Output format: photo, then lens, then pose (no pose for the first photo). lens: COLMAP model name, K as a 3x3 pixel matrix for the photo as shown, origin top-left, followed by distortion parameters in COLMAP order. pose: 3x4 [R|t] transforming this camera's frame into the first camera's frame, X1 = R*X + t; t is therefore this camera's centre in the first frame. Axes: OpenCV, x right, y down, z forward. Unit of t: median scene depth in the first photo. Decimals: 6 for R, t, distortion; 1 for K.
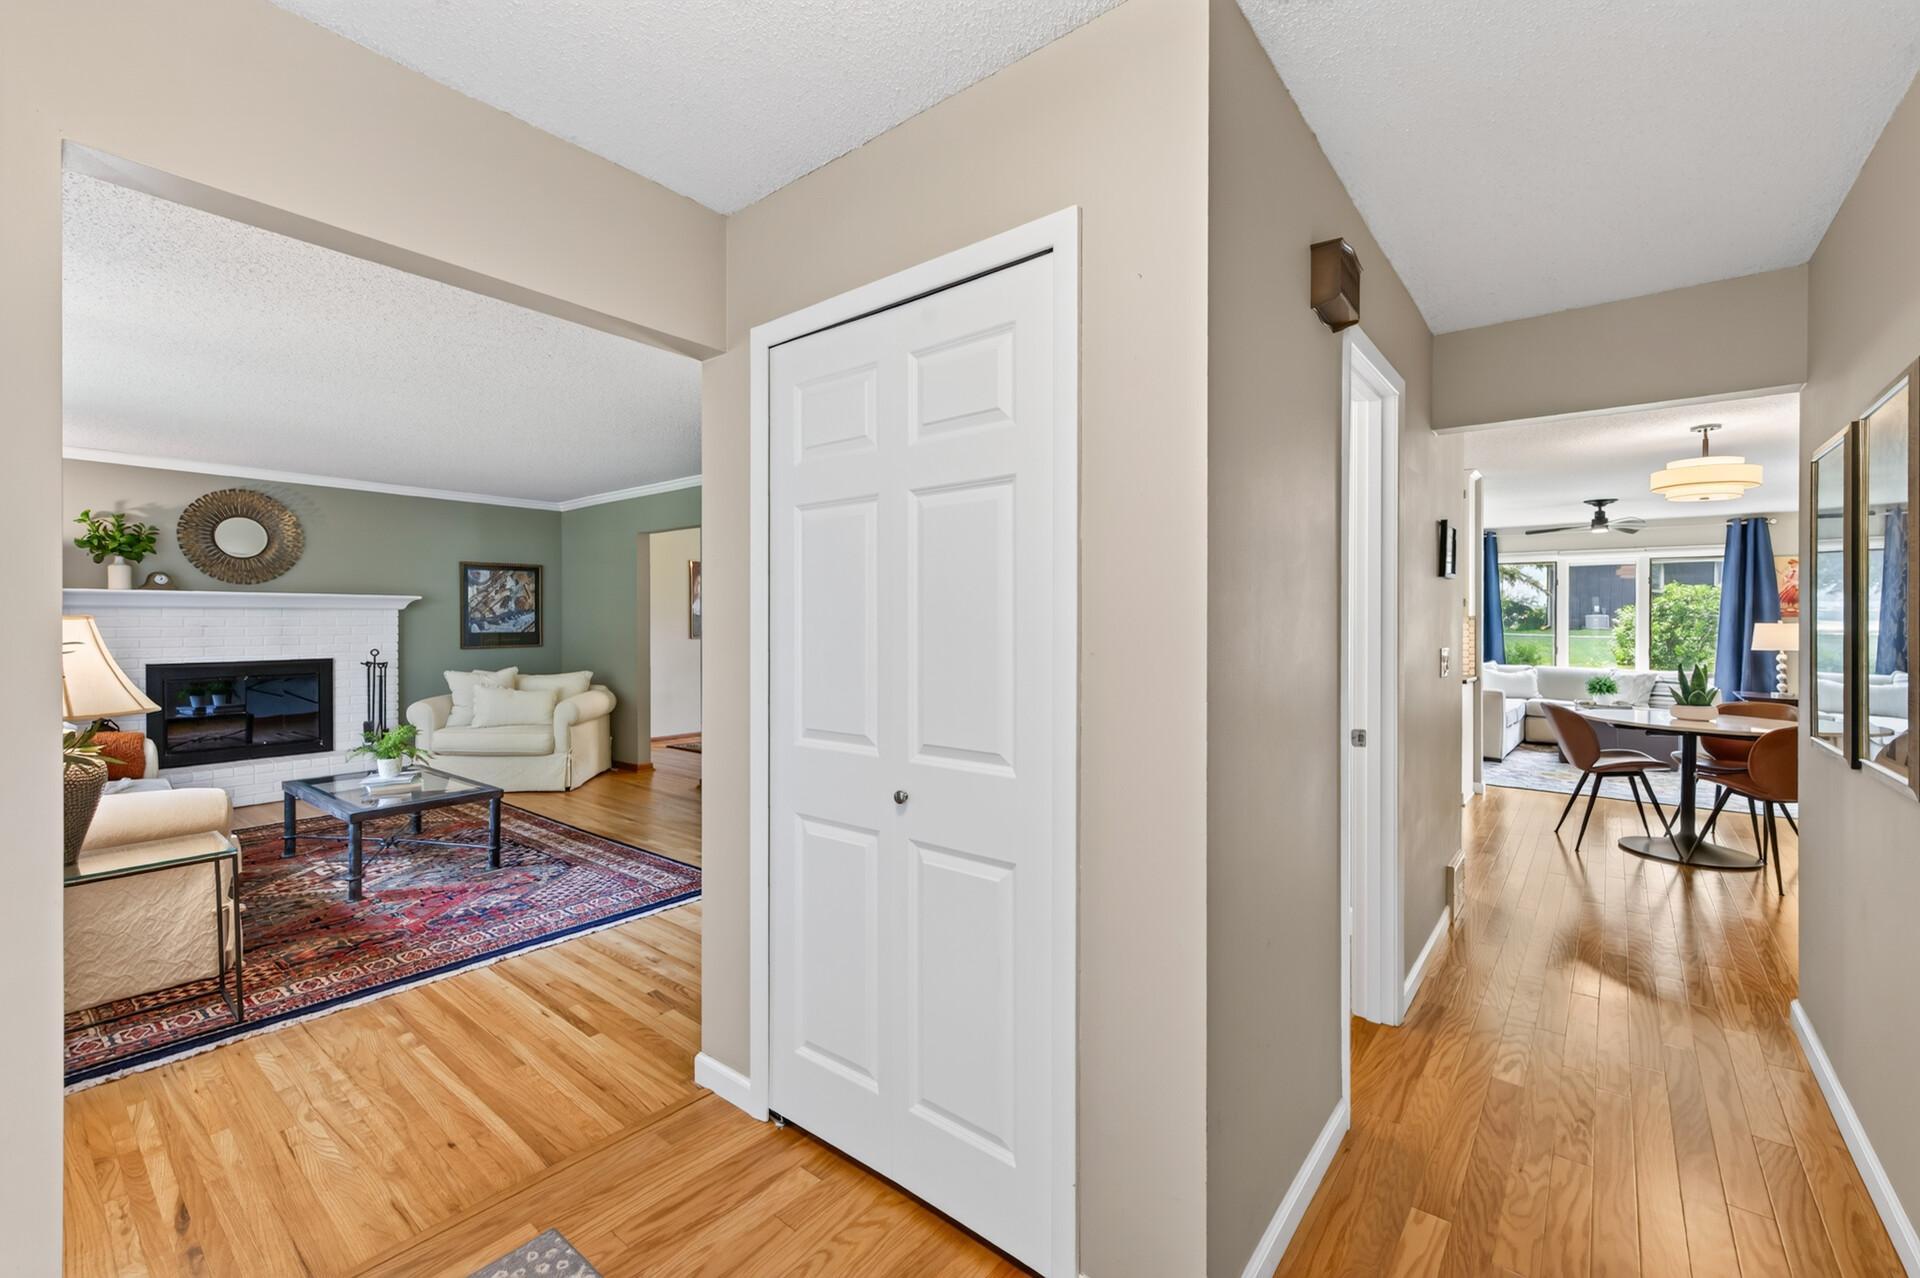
lens RADIAL K [[798.1, 0, 964.9], [0, 798.1, 625.9], [0, 0, 1]] dist [0.000750, -0.000131]
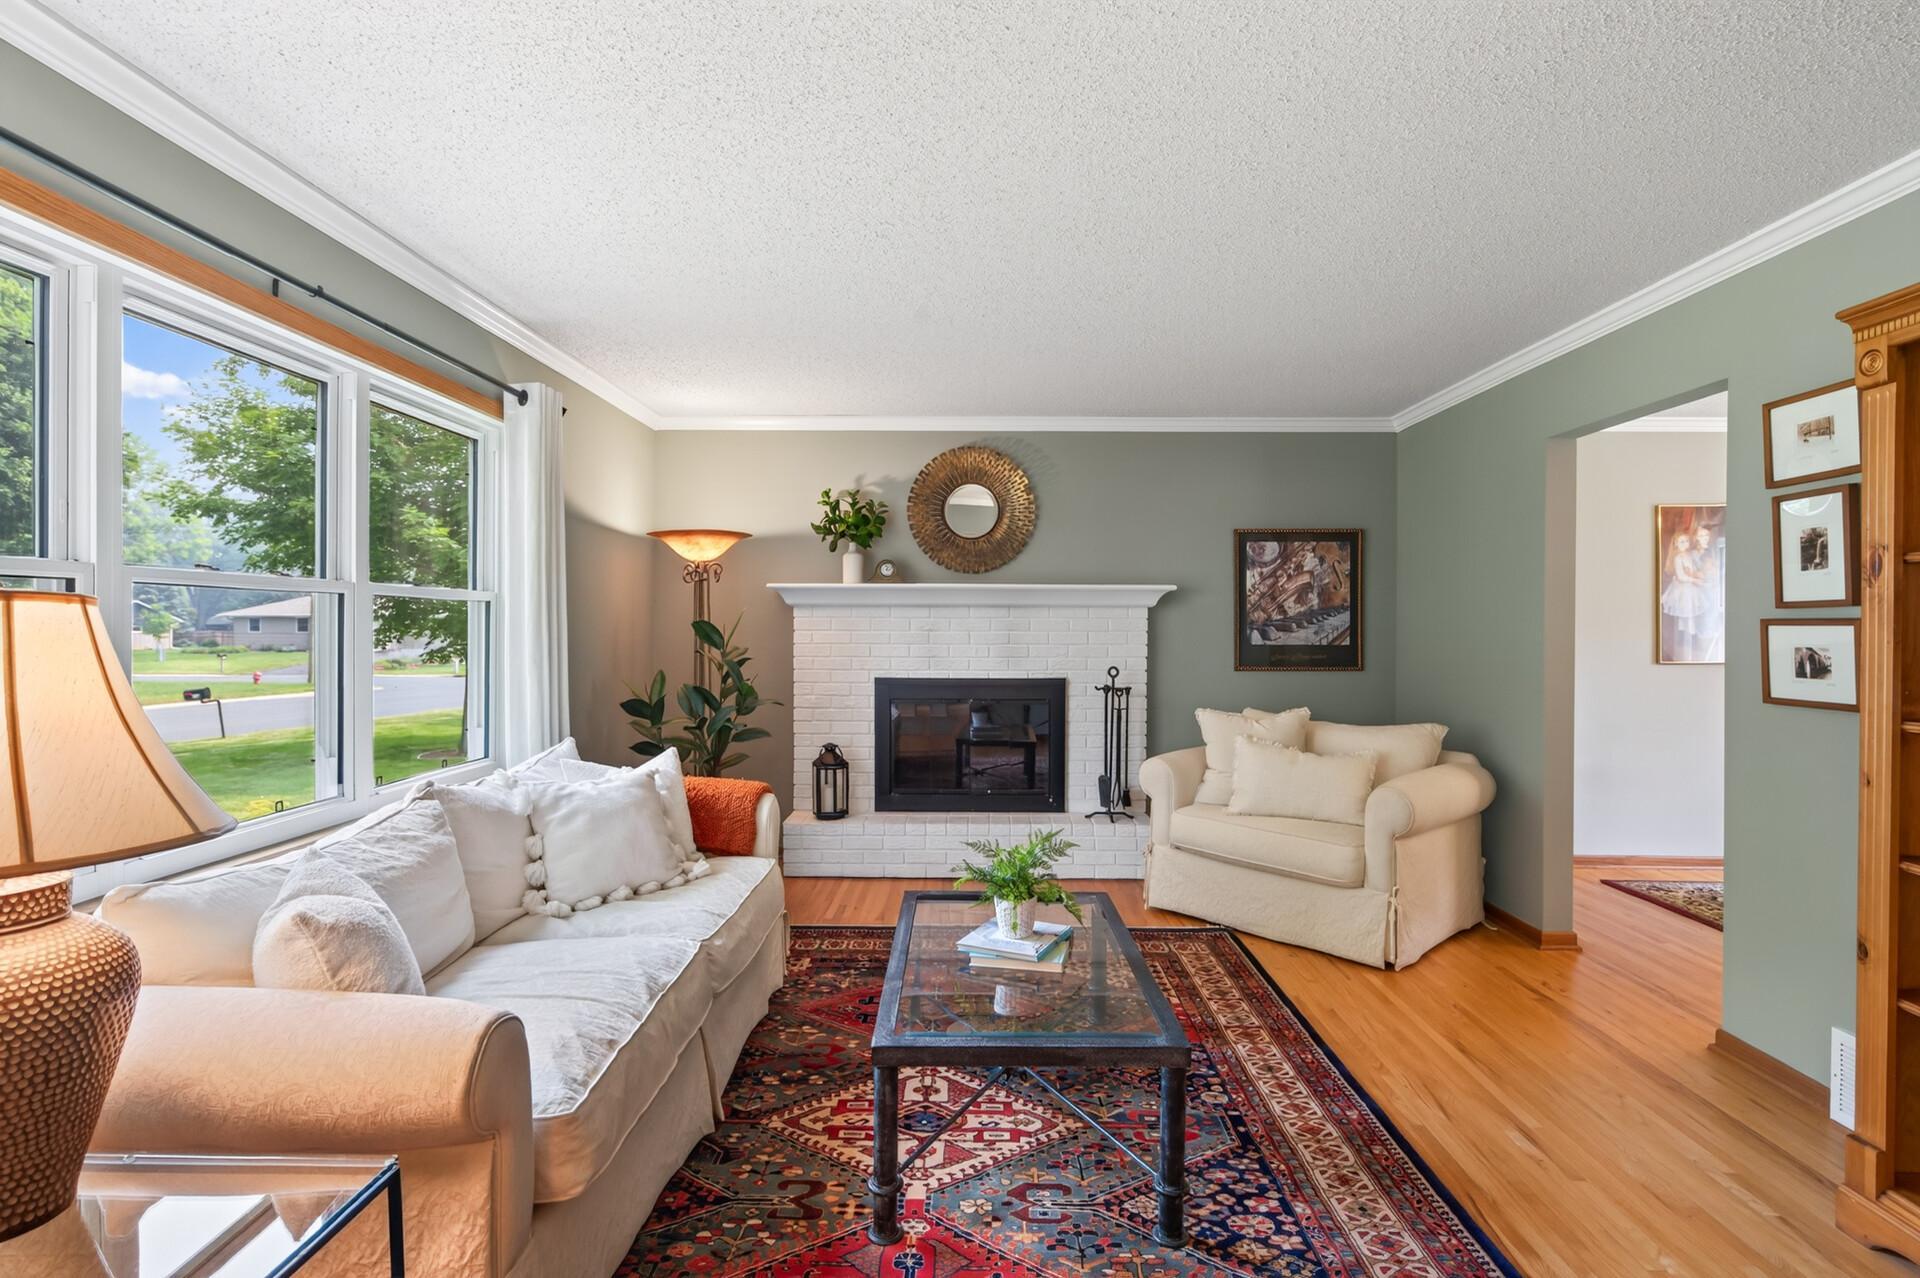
lens RADIAL K [[968.4, 0, 965.5], [0, 968.4, 627.1], [0, 0, 1]] dist [-0.003627, 0.002537]
pose [[0.608563, 0.004717, -0.793491, -0.180945], [-0.011049, 0.999936, -0.002530, -0.000636], [0.793428, 0.010307, 0.608576, 0.420266]]
